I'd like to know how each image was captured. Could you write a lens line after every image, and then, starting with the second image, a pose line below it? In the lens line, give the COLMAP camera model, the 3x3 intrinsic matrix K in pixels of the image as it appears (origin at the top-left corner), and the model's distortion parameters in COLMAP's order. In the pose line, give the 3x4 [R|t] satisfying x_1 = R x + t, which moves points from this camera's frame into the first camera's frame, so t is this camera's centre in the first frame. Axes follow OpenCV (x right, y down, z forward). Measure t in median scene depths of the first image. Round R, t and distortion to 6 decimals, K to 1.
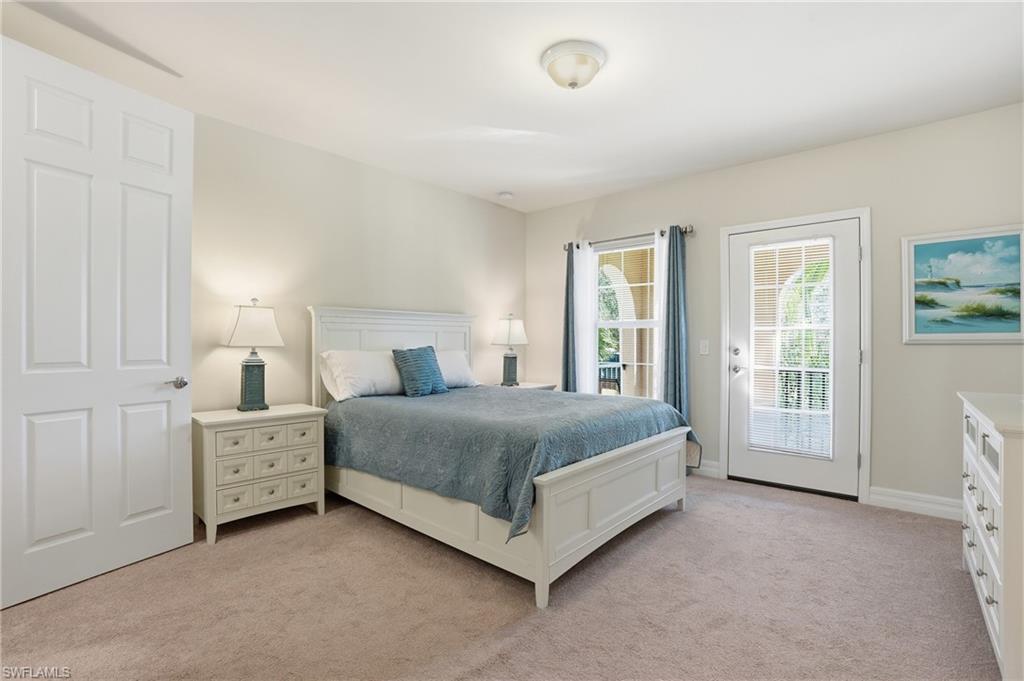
lens RADIAL K [[477.7, 0, 516.2], [0, 477.7, 340.8], [0, 0, 1]] dist [-0.051081, 0.014767]
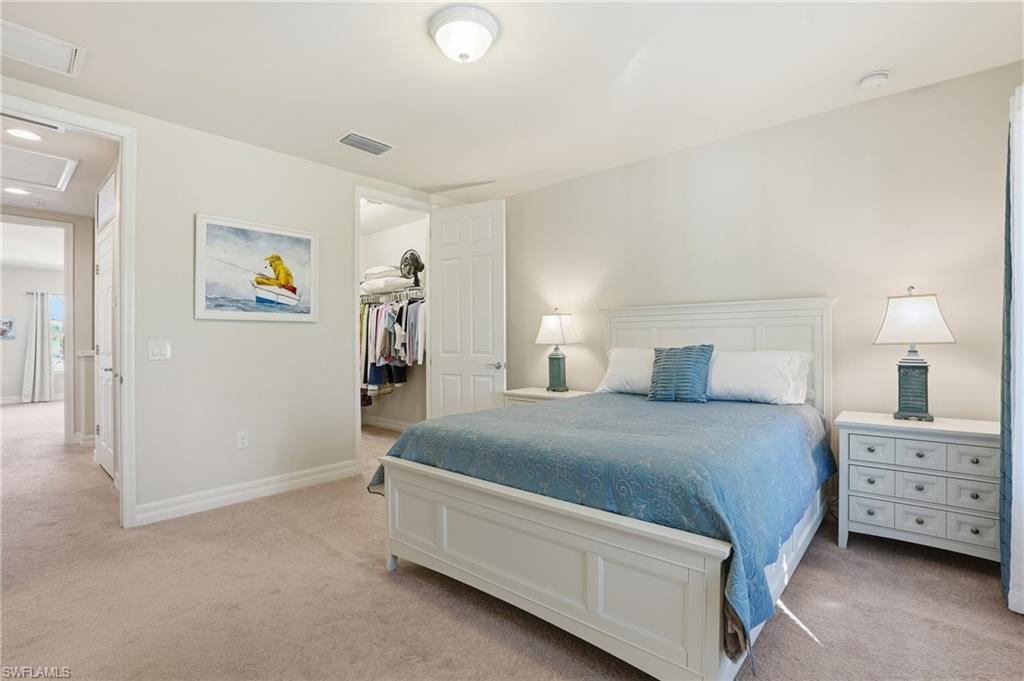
lens RADIAL K [[477.7, 0, 515.1], [0, 477.7, 342.2], [0, 0, 1]] dist [-0.051081, 0.014767]
pose [[0.018510, 0.004153, -0.999820, 0.504449], [0.008993, 0.999950, 0.004320, 0.000315], [0.999788, -0.009072, 0.018472, 0.532030]]
